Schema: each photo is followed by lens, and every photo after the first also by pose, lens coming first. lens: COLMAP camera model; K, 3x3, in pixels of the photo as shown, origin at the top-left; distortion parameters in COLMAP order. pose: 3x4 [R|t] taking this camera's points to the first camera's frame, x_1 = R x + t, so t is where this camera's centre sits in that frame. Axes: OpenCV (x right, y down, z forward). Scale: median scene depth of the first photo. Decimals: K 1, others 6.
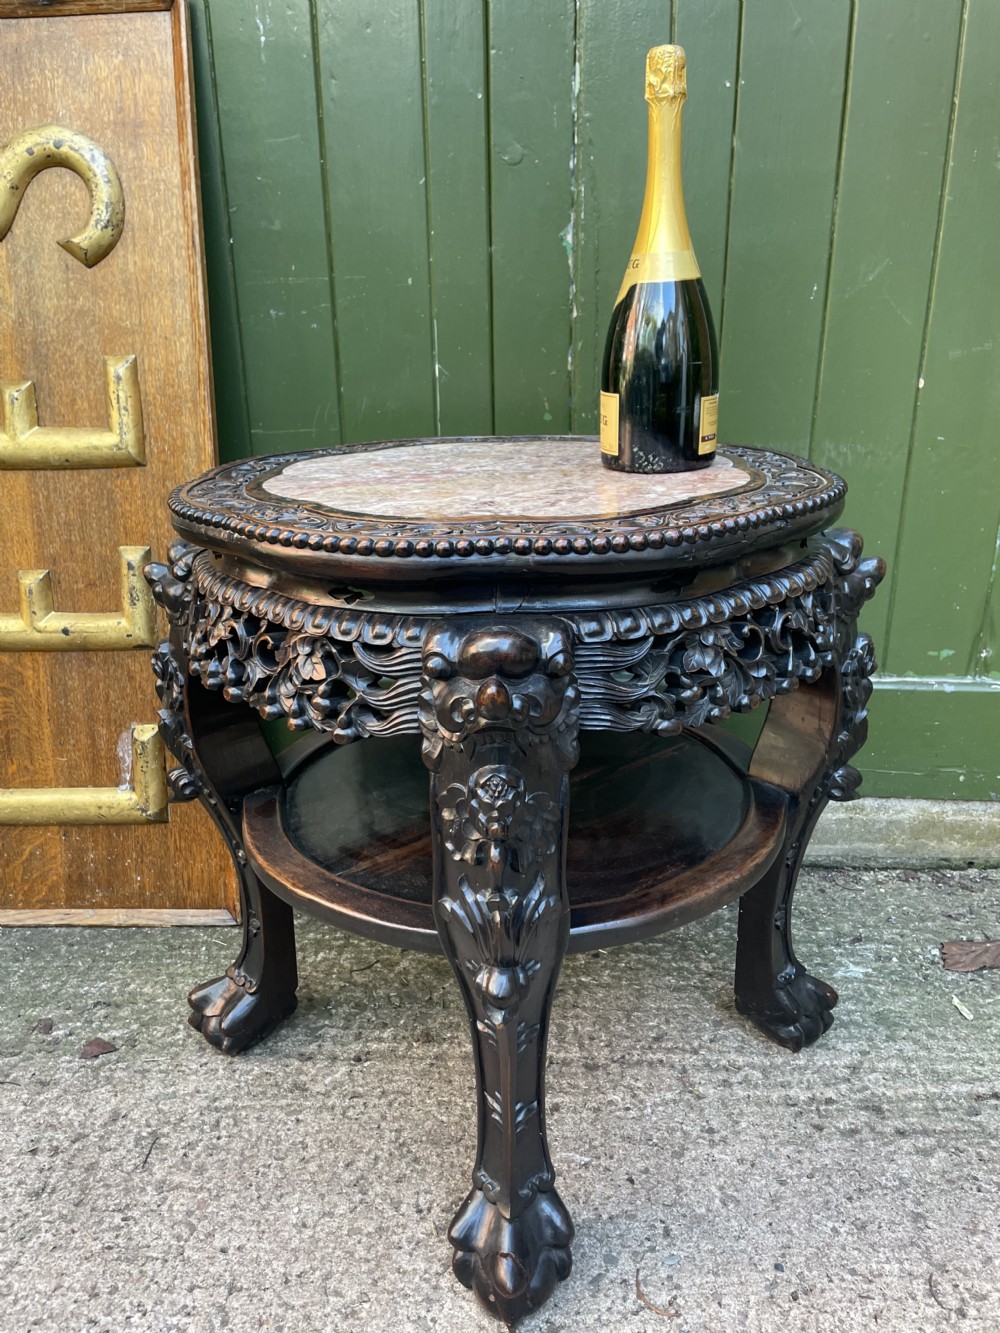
lens RADIAL K [[1016.3, 0, 499.3], [0, 1016.3, 659.1], [0, 0, 1]] dist [0.081234, -0.114536]
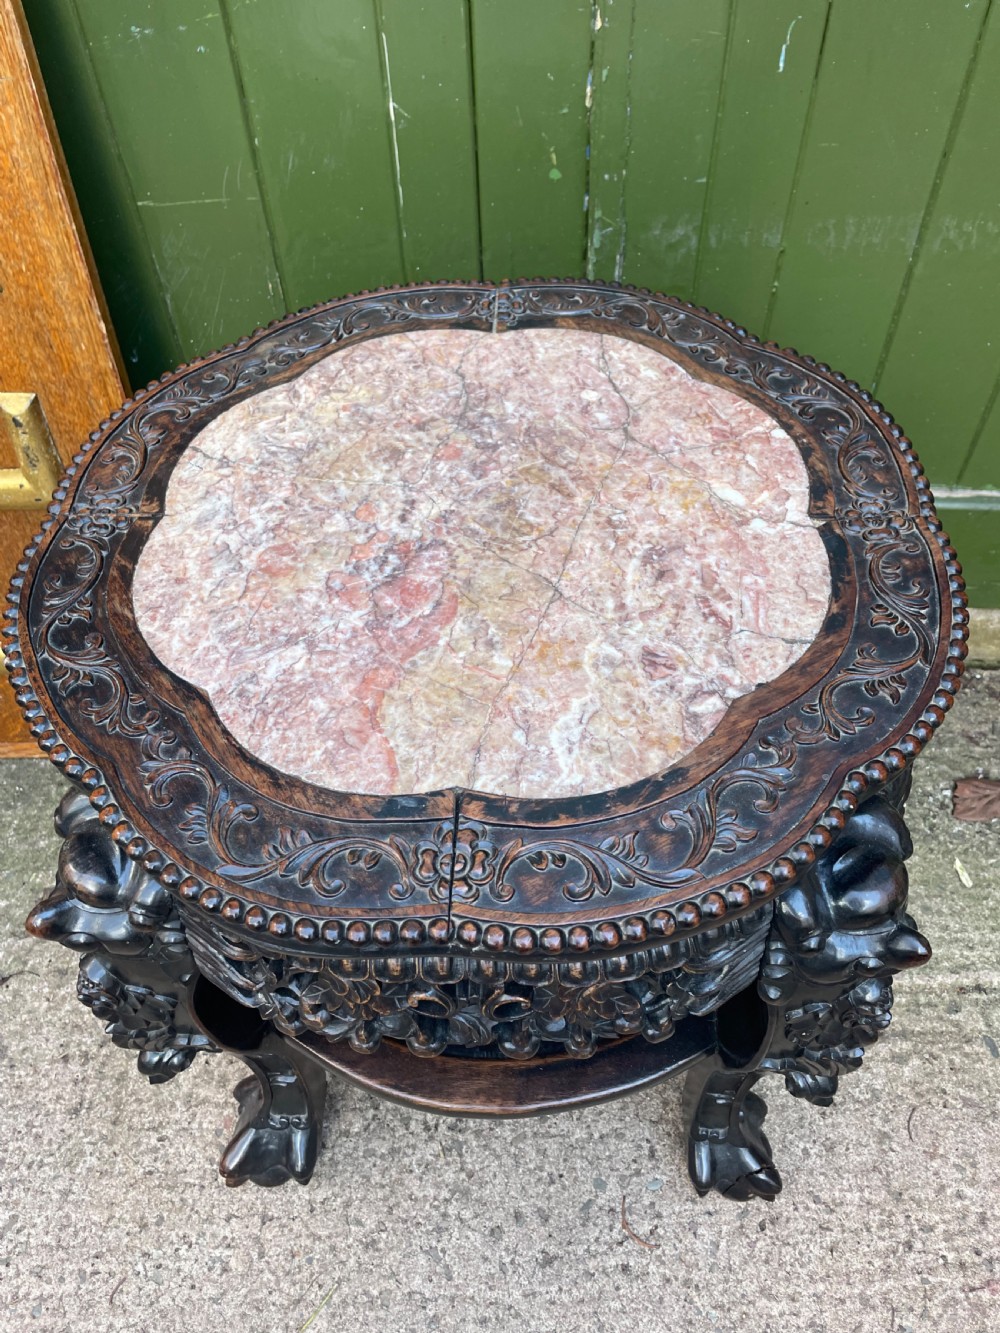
lens RADIAL K [[1016.3, 0, 495.6], [0, 1016.3, 666.9], [0, 0, 1]] dist [0.081234, -0.114536]
pose [[0.999842, -0.013871, -0.011147, 0.012566], [0.017642, 0.854643, 0.518915, -0.399475], [0.002329, -0.519030, 0.854753, 0.282674]]
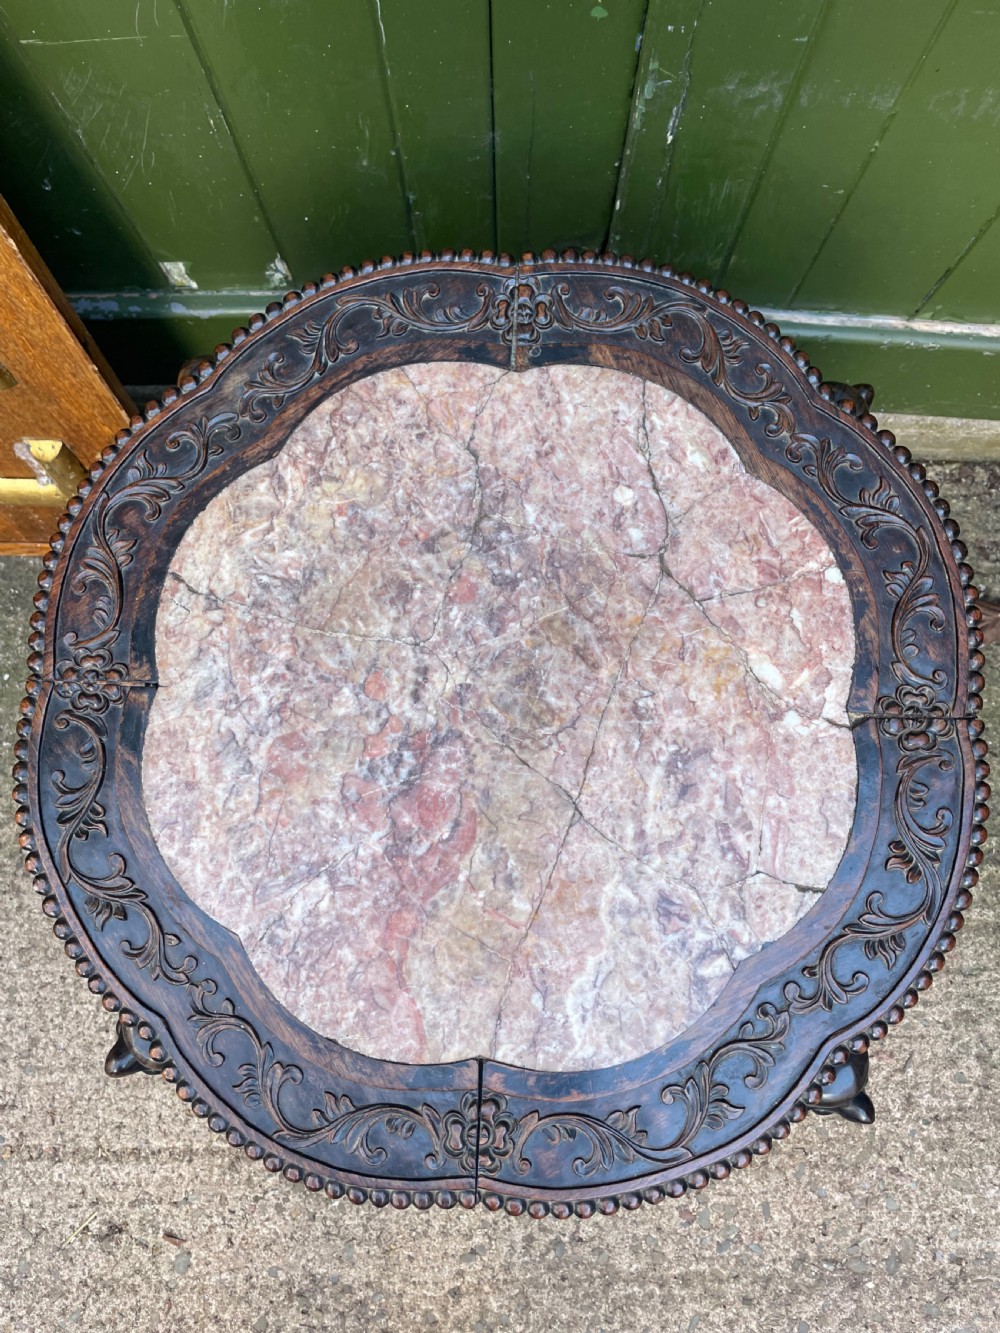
lens RADIAL K [[1016.3, 0, 490.0], [0, 1016.3, 675.8], [0, 0, 1]] dist [0.081234, -0.114536]
pose [[0.999998, -0.000667, -0.001992, -0.006190], [0.002078, 0.452909, 0.891555, -0.682595], [0.000308, -0.891557, 0.452909, 0.611838]]
